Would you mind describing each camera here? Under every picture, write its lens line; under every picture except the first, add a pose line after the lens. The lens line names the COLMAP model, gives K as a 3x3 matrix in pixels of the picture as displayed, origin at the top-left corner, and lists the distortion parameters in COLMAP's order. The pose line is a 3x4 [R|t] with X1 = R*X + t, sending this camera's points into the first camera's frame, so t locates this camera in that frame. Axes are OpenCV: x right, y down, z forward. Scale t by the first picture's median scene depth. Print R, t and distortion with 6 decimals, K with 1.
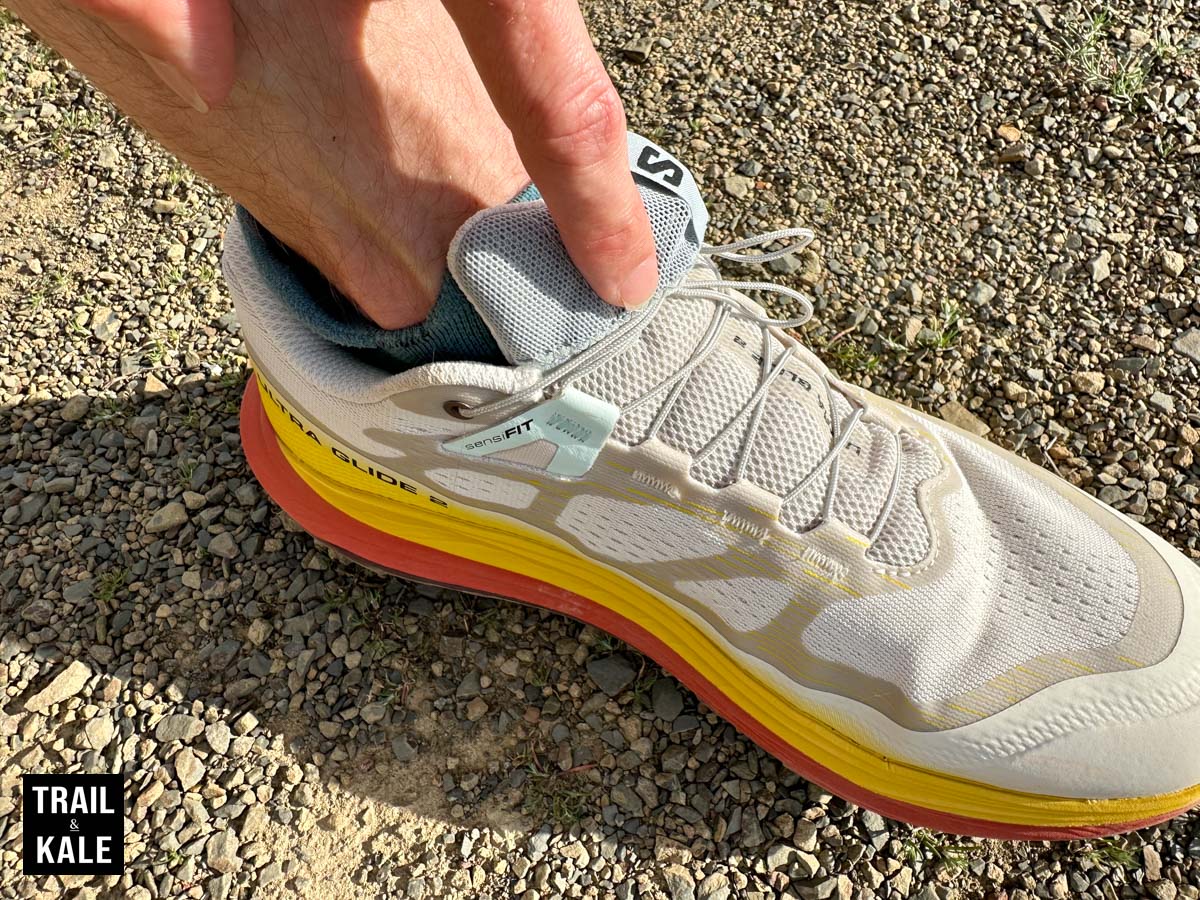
lens RADIAL K [[848.9, 0, 595.7], [0, 848.9, 449.9], [0, 0, 1]] dist [-0.007017, -0.002078]
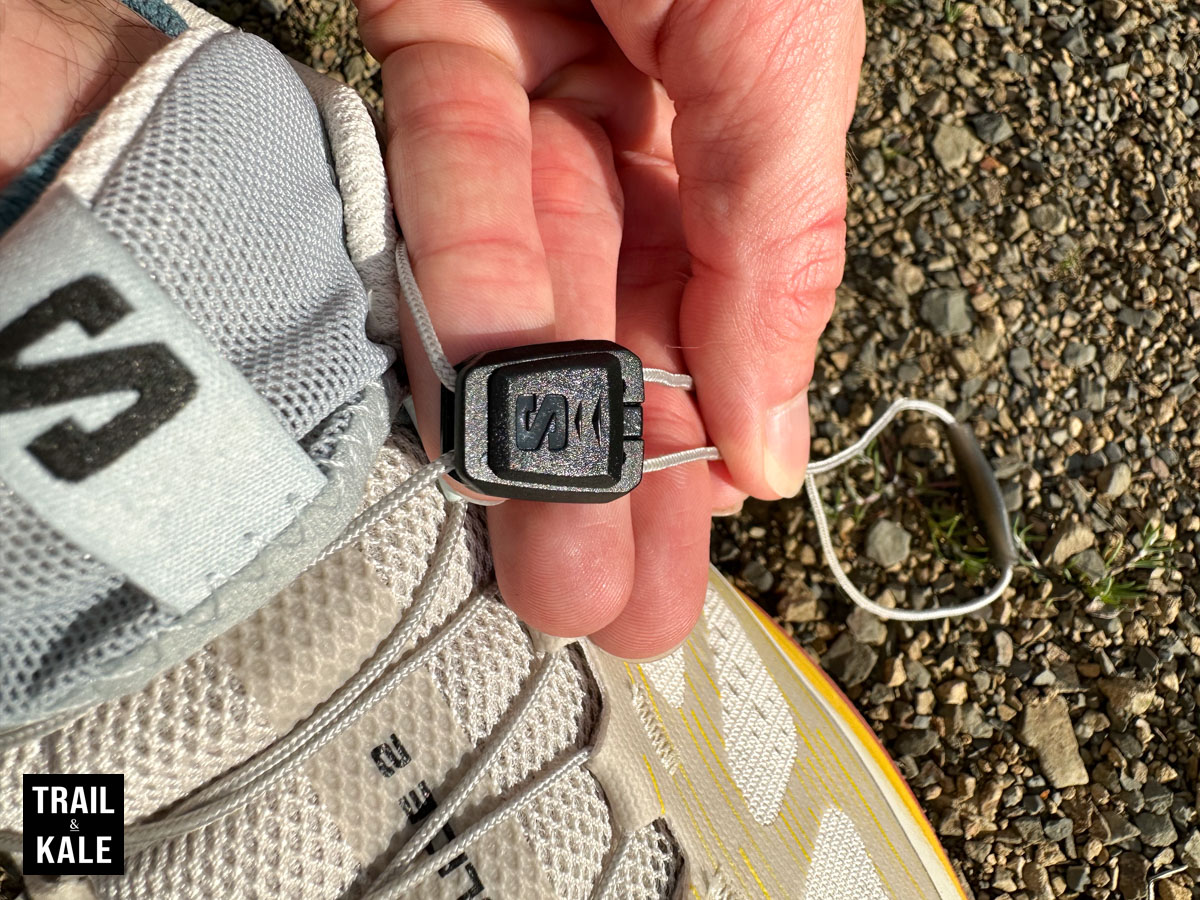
lens RADIAL K [[848.9, 0, 602.3], [0, 848.9, 446.2], [0, 0, 1]] dist [-0.007017, -0.002078]
pose [[0.874810, 0.479631, -0.068267, 0.108583], [-0.452696, 0.859476, 0.237419, -0.187404], [0.172547, -0.176792, 0.969006, 0.411771]]
